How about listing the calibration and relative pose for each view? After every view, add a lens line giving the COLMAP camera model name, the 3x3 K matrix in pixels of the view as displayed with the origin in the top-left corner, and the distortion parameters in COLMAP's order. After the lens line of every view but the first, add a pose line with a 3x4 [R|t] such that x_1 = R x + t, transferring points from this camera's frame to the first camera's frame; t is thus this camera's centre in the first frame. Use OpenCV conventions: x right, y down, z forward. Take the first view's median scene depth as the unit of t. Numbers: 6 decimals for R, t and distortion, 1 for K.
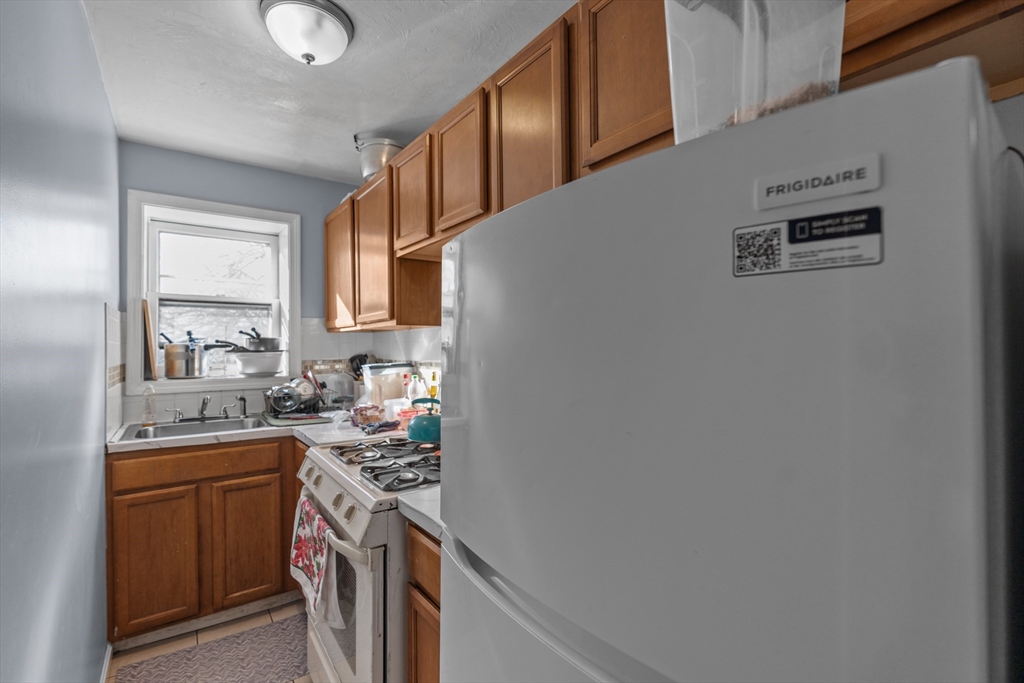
lens RADIAL K [[468.4, 0, 511.3], [0, 468.4, 346.3], [0, 0, 1]] dist [-0.004027, -0.000411]
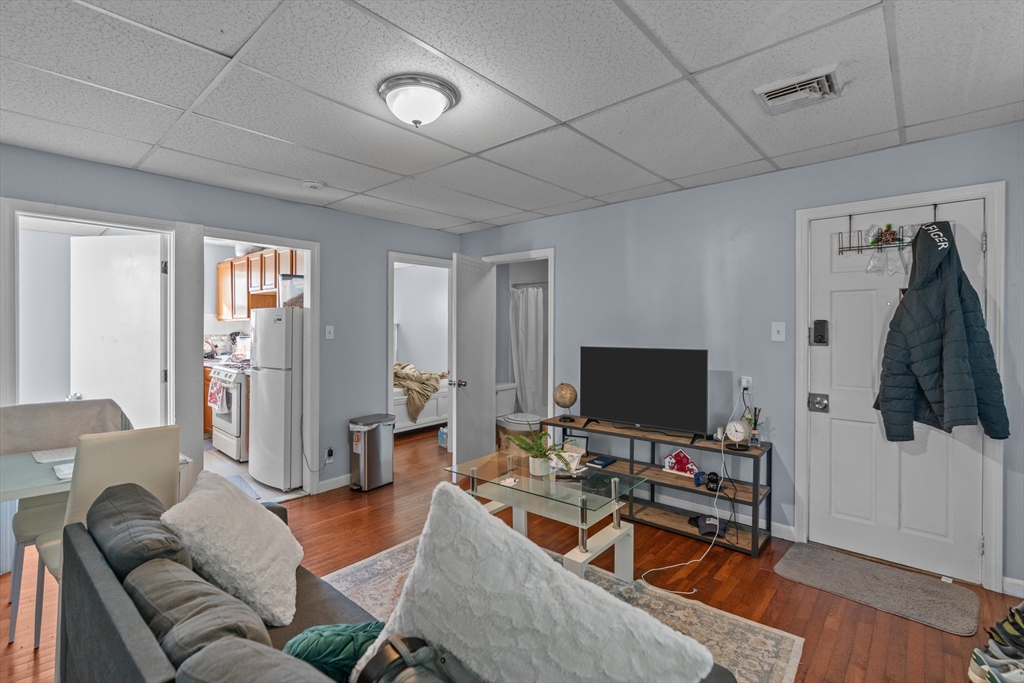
lens RADIAL K [[468.4, 0, 515.8], [0, 468.4, 331.5], [0, 0, 1]] dist [-0.004027, -0.000411]
pose [[0.976666, 0.009350, 0.214561, 0.522265], [-0.012629, 0.999823, 0.013915, -0.034604], [-0.214393, -0.016300, 0.976611, -1.512829]]
